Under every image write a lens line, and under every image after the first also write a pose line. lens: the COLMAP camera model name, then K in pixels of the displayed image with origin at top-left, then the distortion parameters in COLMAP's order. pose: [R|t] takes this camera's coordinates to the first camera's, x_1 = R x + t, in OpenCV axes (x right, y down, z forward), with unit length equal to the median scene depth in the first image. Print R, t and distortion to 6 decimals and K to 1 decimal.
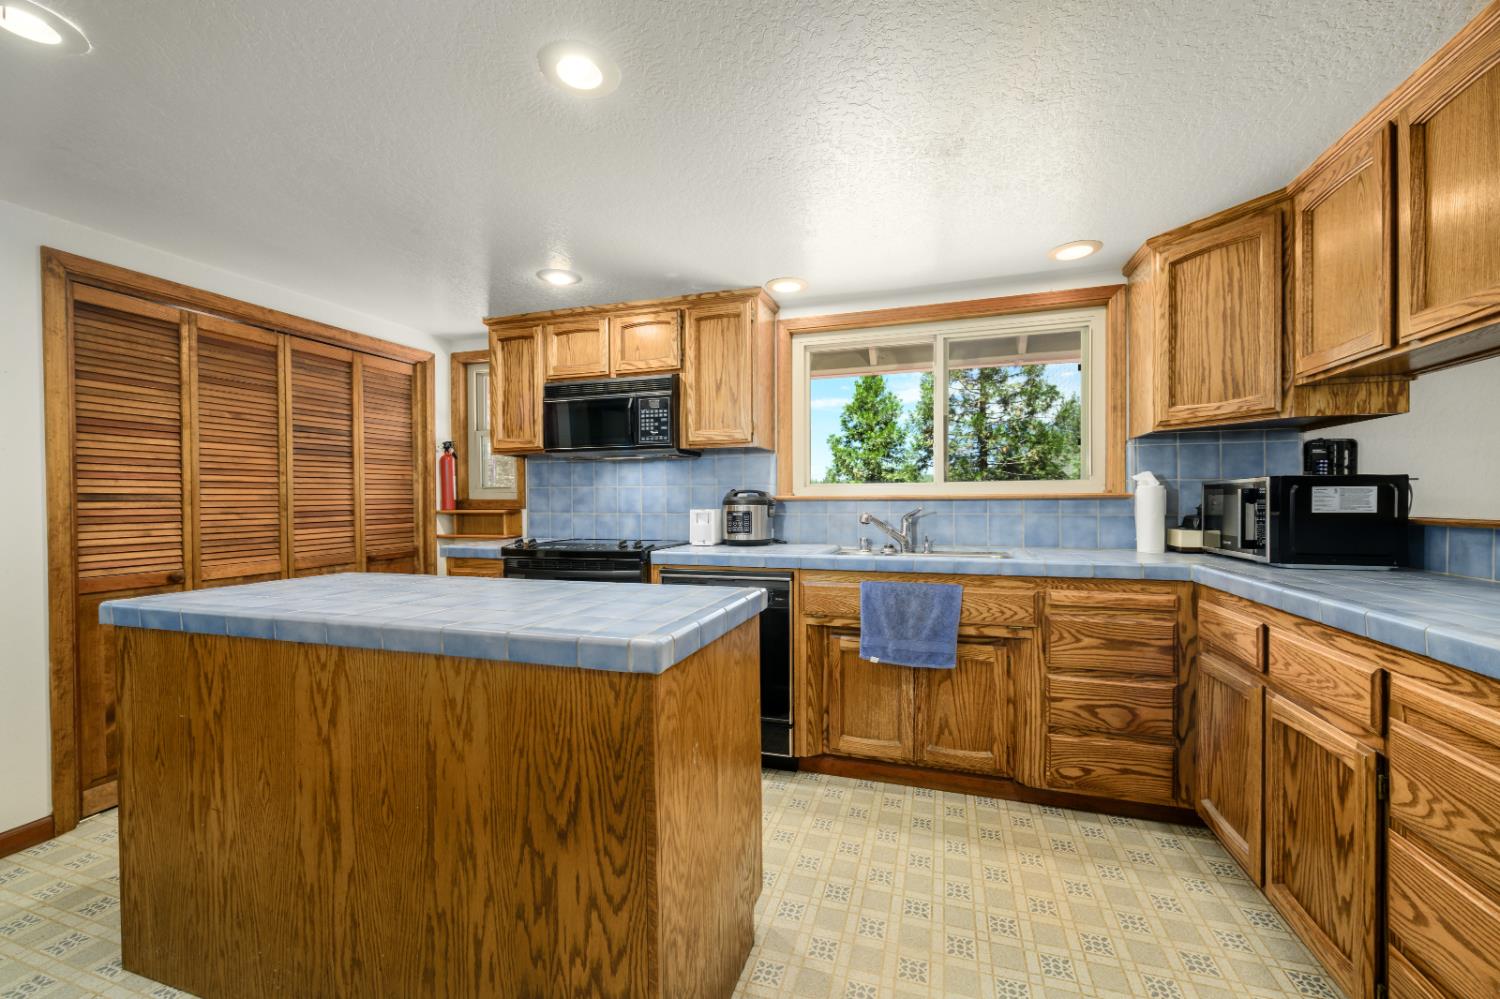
lens RADIAL K [[587.0, 0, 759.4], [0, 587.0, 505.9], [0, 0, 1]] dist [0.000842, -0.000061]
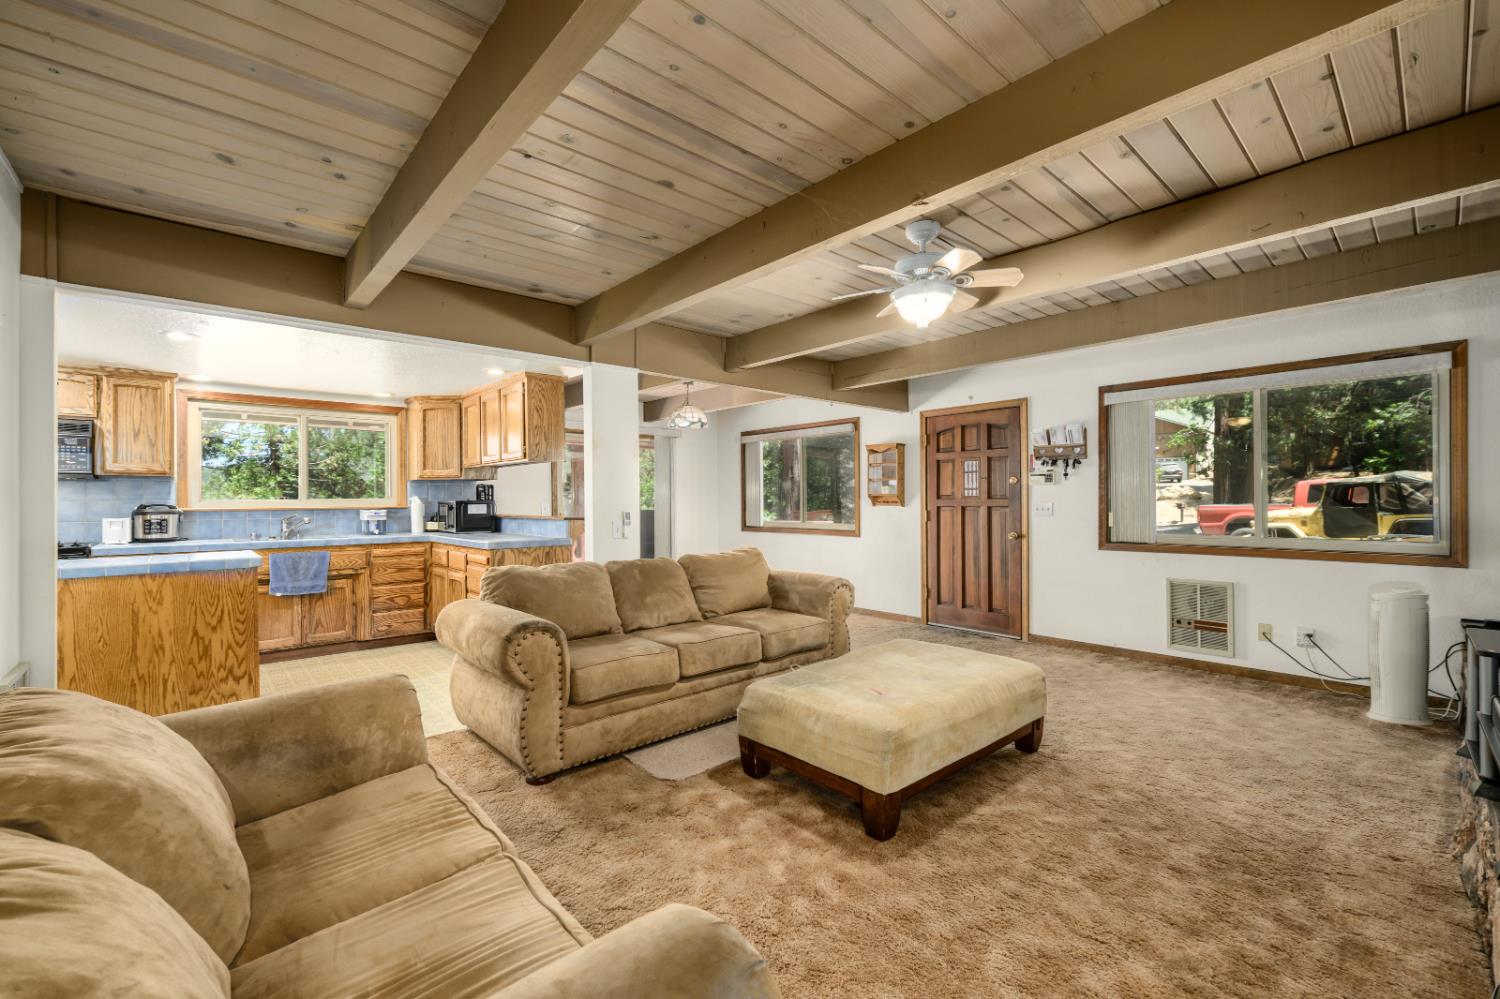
lens RADIAL K [[622.5, 0, 738.3], [0, 622.5, 501.1], [0, 0, 1]] dist [-0.001104, -0.000040]
pose [[0.515935, 0.000377, 0.856628, -0.725666], [0.010239, 0.999926, -0.006606, -0.012340], [-0.856566, 0.012179, 0.515893, -1.258507]]
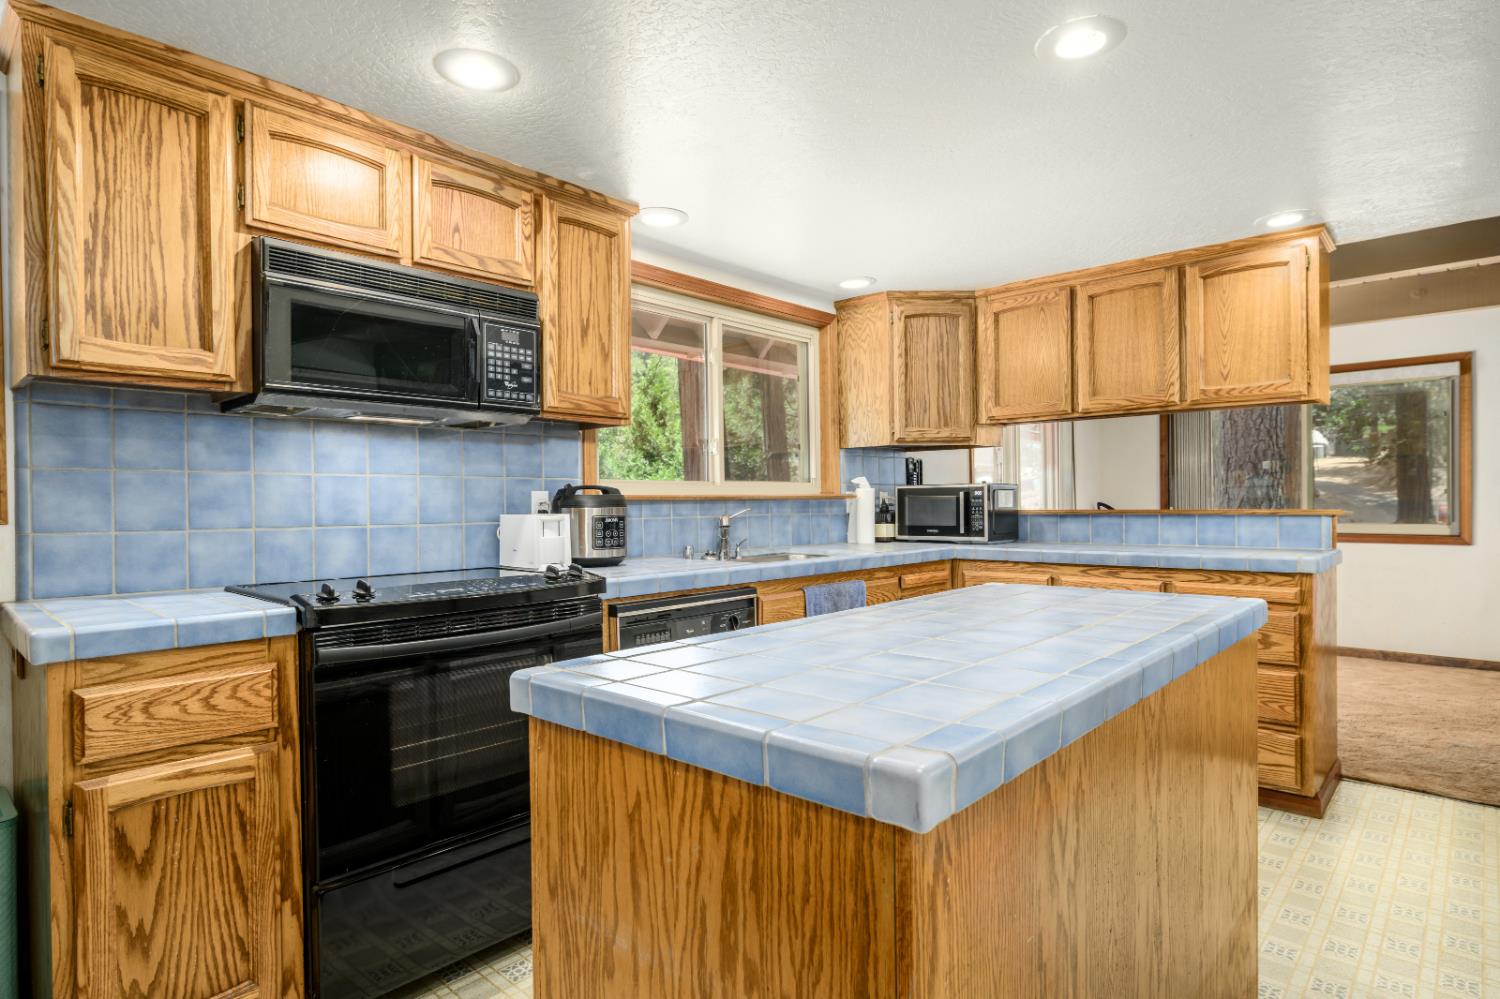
lens RADIAL K [[804.8, 0, 738.7], [0, 804.8, 504.0], [0, 0, 1]] dist [0.001401, 0.000048]
pose [[0.431343, -0.000625, 0.902188, -0.955936], [0.015999, 0.999848, -0.006957, 0.004456], [-0.902046, 0.017435, 0.431288, 0.525271]]
